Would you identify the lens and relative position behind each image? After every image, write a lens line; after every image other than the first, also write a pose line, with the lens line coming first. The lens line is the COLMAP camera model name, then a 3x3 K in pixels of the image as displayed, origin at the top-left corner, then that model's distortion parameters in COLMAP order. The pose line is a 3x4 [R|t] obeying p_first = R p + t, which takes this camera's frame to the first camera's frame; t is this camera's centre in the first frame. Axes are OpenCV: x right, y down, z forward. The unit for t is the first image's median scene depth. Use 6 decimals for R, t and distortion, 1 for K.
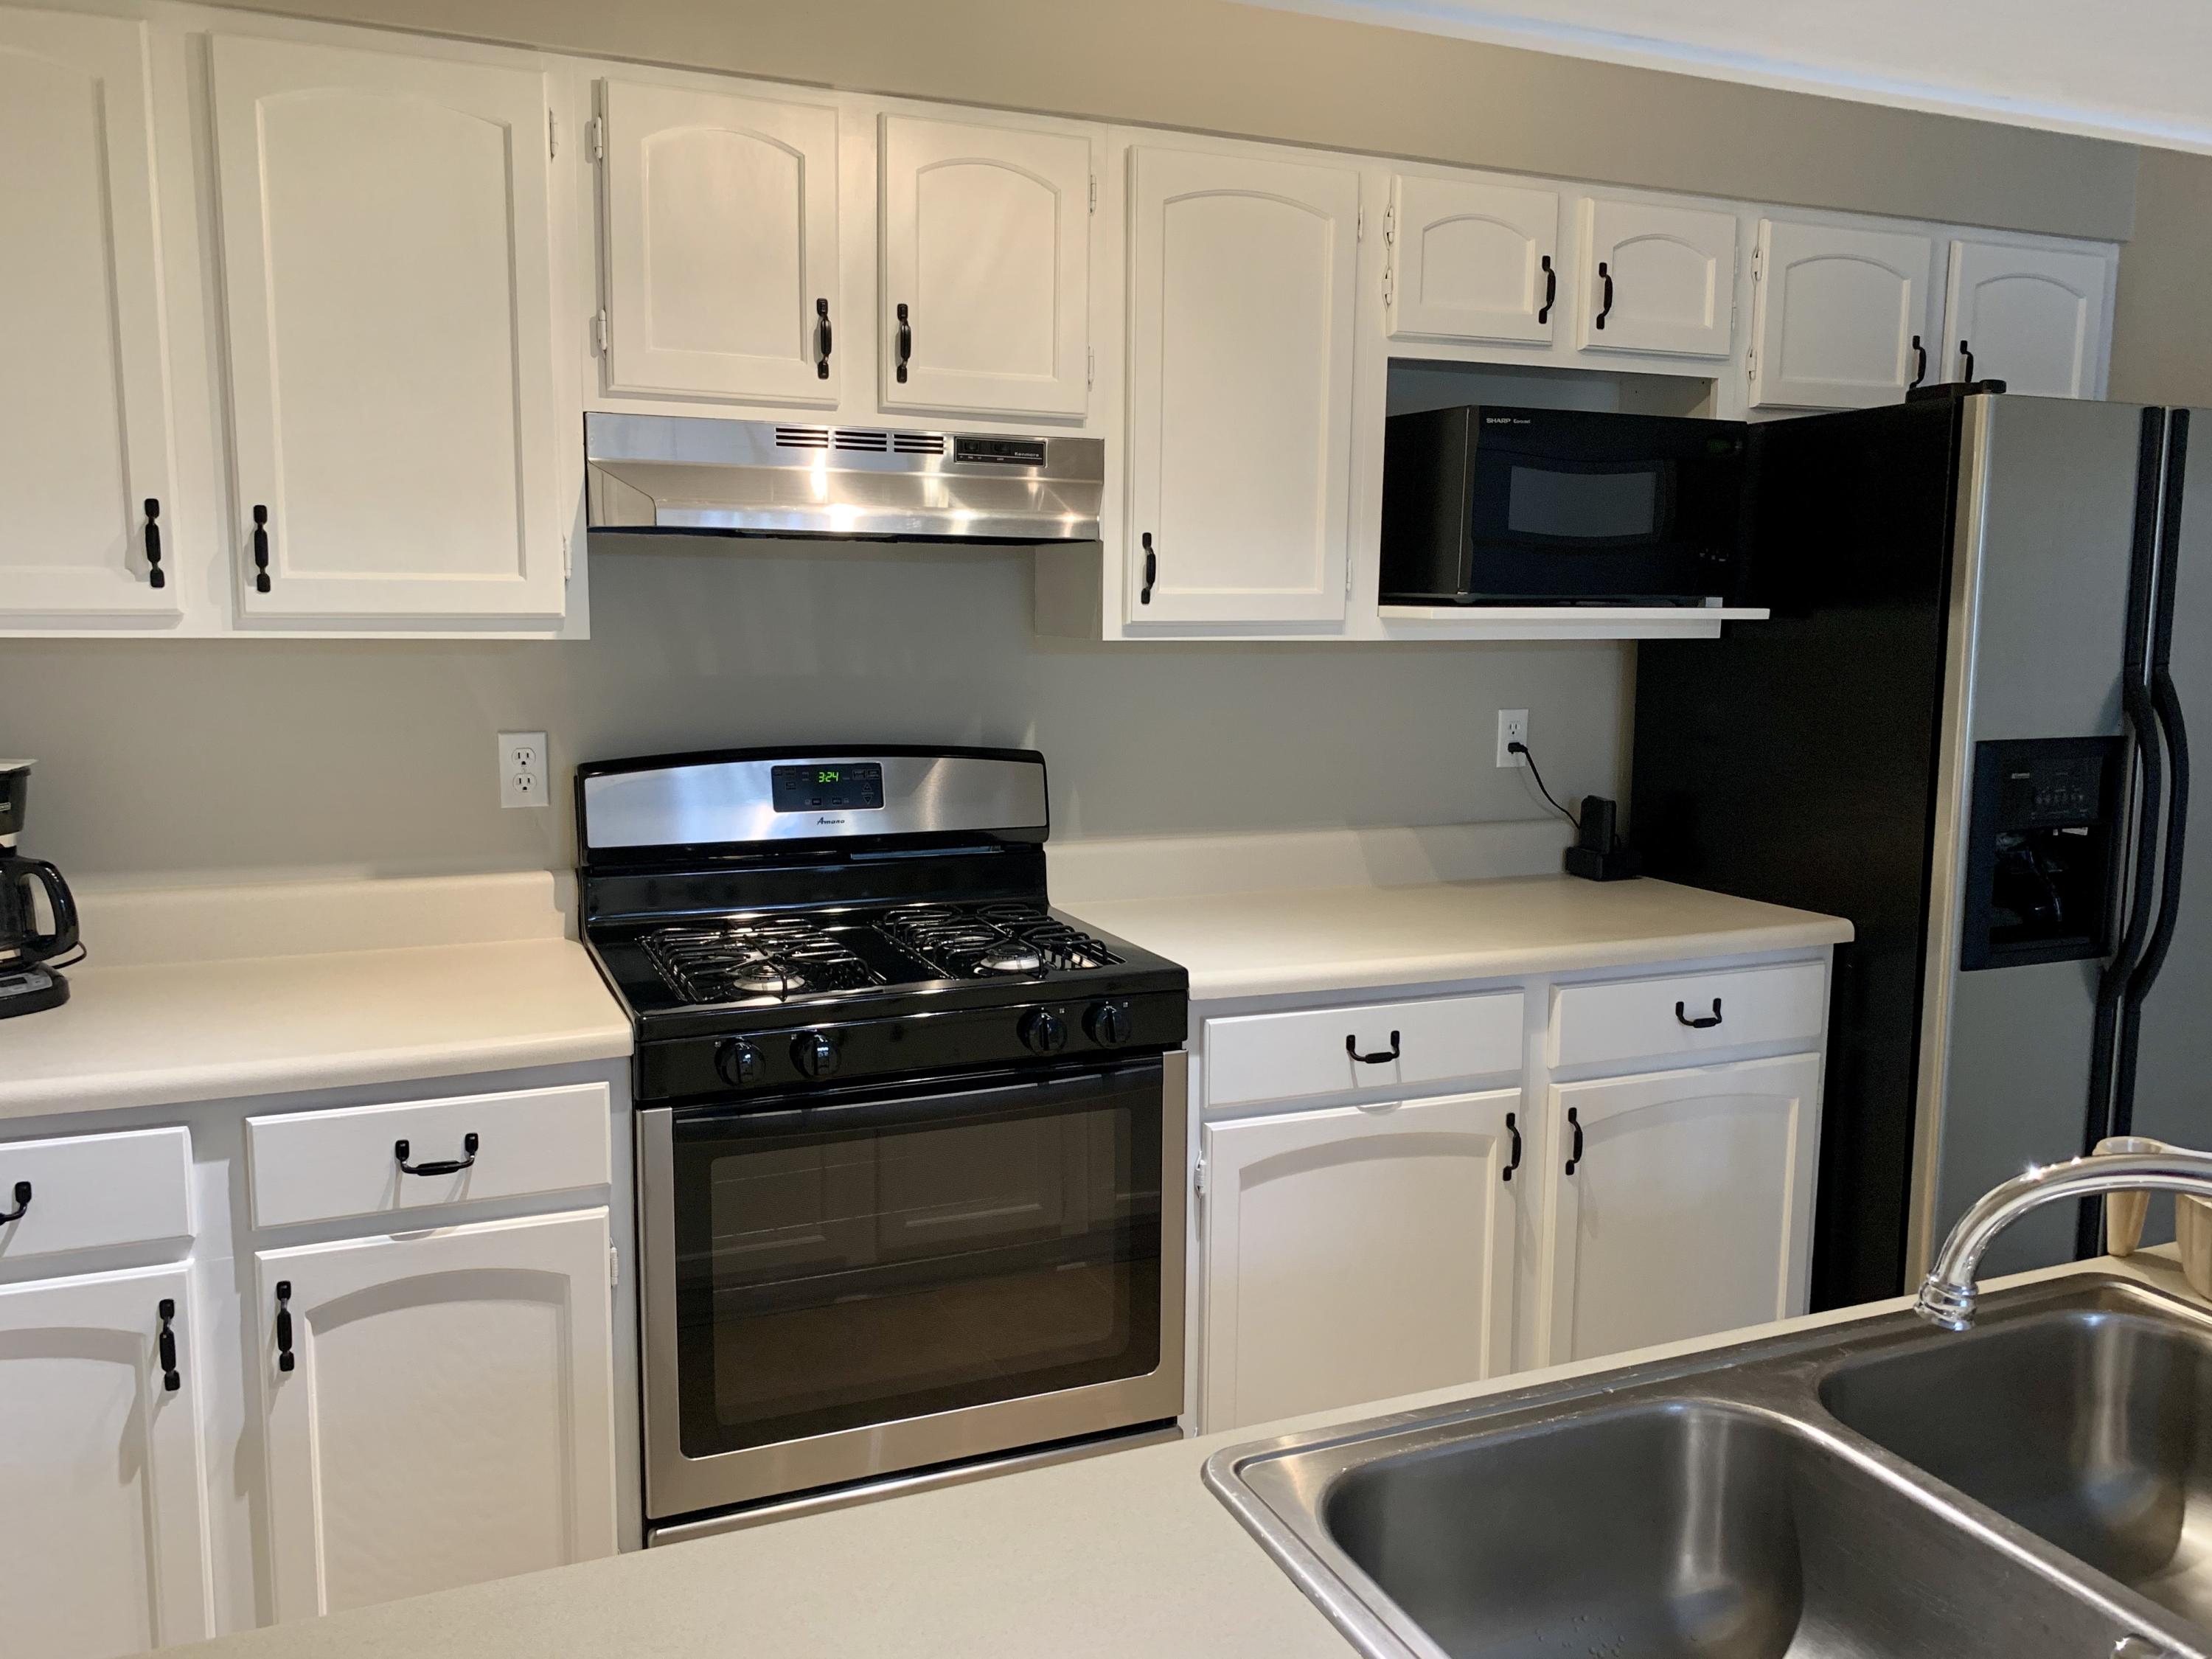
lens RADIAL K [[1685.4, 0, 1086.5], [0, 1685.4, 823.2], [0, 0, 1]] dist [0.028765, -0.030260]
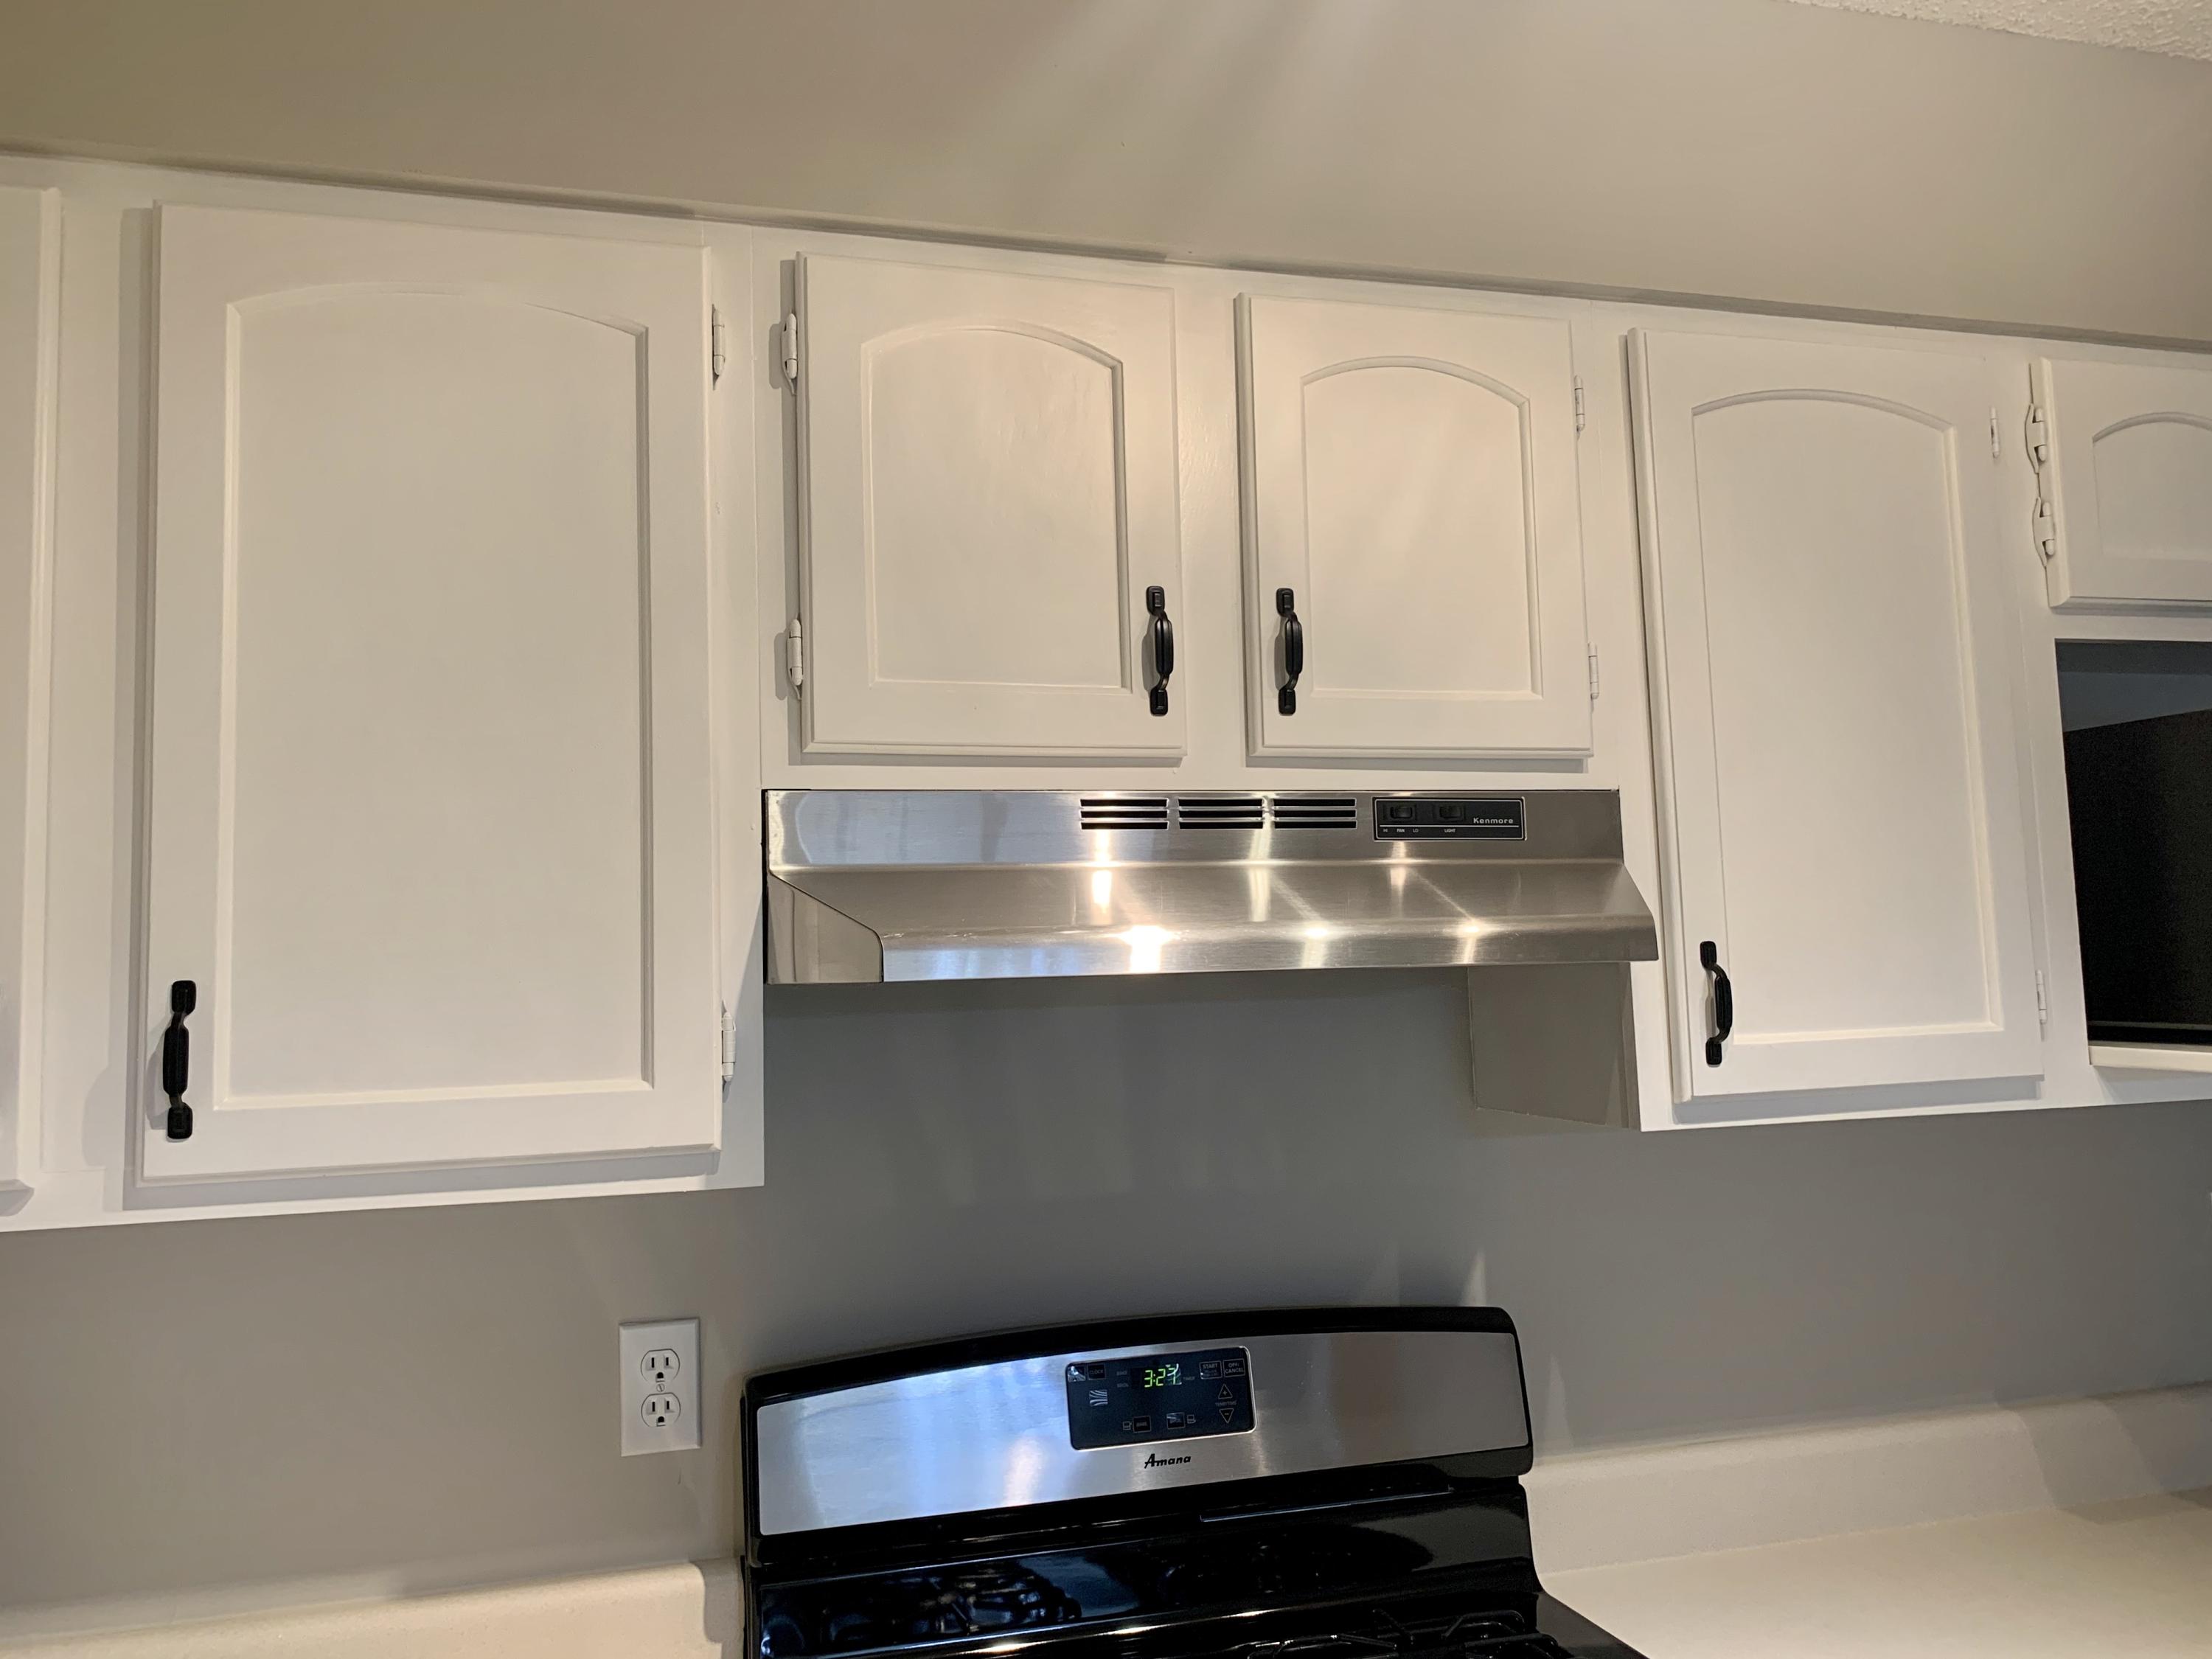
lens RADIAL K [[1685.4, 0, 1106.5], [0, 1685.4, 830.4], [0, 0, 1]] dist [0.028765, -0.030260]
pose [[0.993737, -0.054071, -0.097792, -0.112051], [0.030571, 0.973299, -0.227496, -0.085265], [0.107481, 0.223082, 0.968856, 0.412016]]
